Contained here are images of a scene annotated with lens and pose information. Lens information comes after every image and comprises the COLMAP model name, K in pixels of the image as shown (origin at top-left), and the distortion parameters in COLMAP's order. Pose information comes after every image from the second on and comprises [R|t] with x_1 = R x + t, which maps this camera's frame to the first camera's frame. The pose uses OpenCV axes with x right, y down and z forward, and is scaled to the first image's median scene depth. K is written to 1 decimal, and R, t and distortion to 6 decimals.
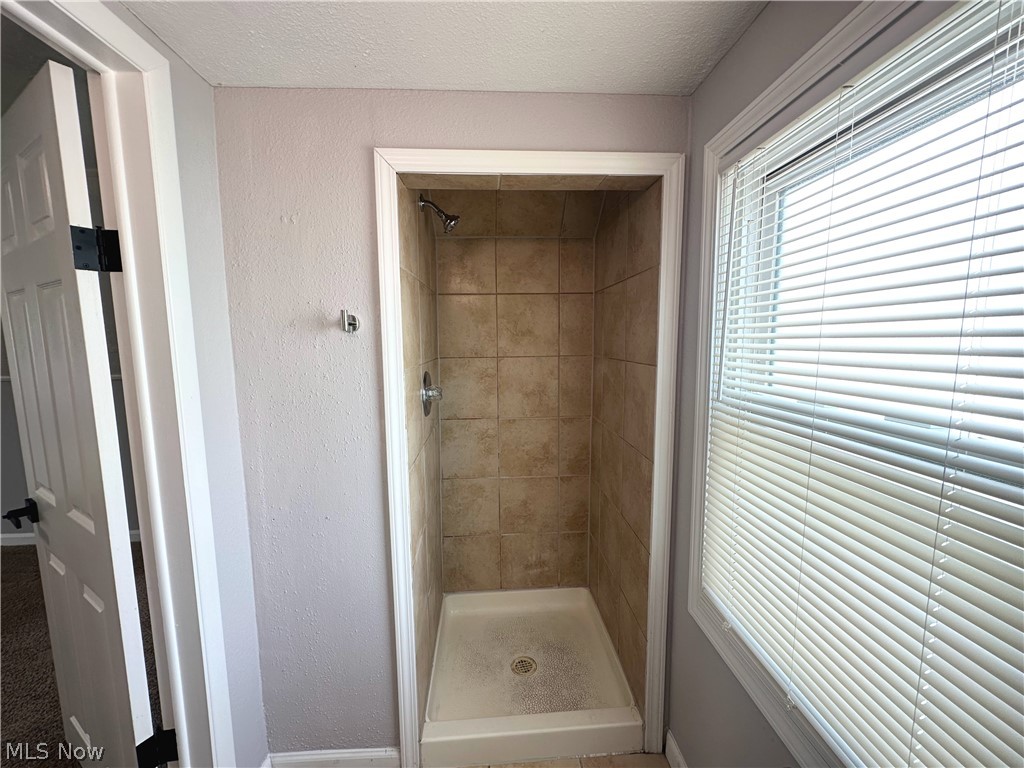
lens RADIAL K [[407.7, 0, 511.7], [0, 407.7, 383.0], [0, 0, 1]] dist [-0.001218, 0.000149]
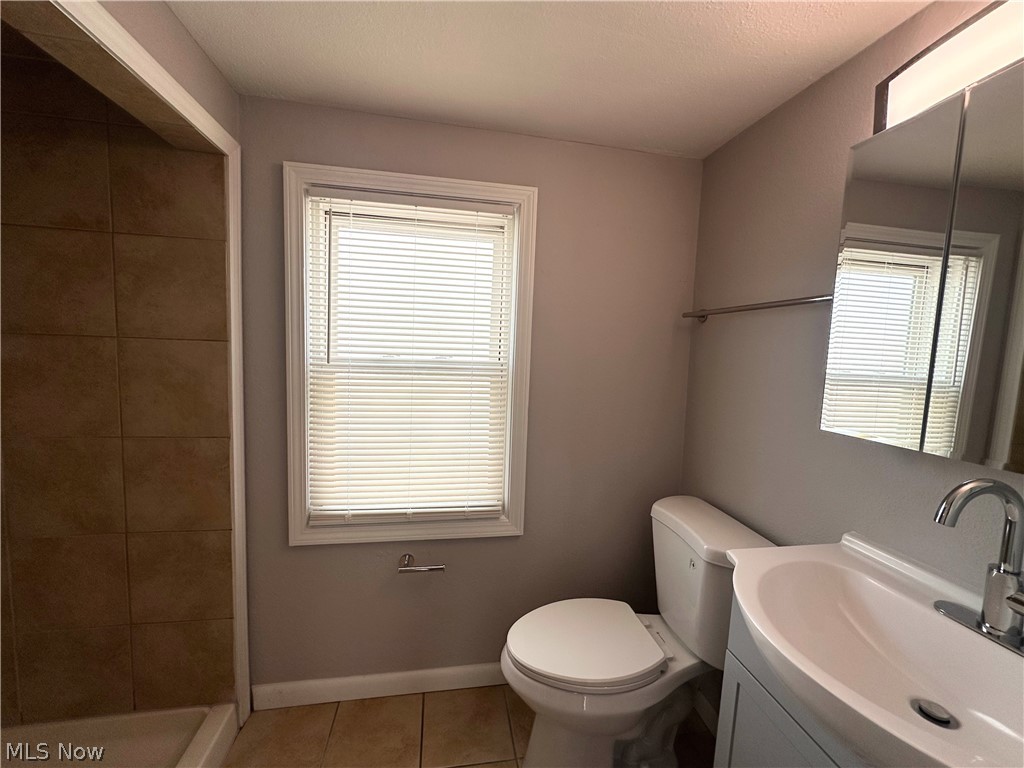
lens RADIAL K [[407.7, 0, 511.7], [0, 407.7, 383.0], [0, 0, 1]] dist [-0.001218, 0.000149]
pose [[-0.122737, -0.080532, 0.989166, -0.776989], [0.063696, 0.994008, 0.088830, 0.015792], [-0.990393, 0.073909, -0.116872, 0.445276]]
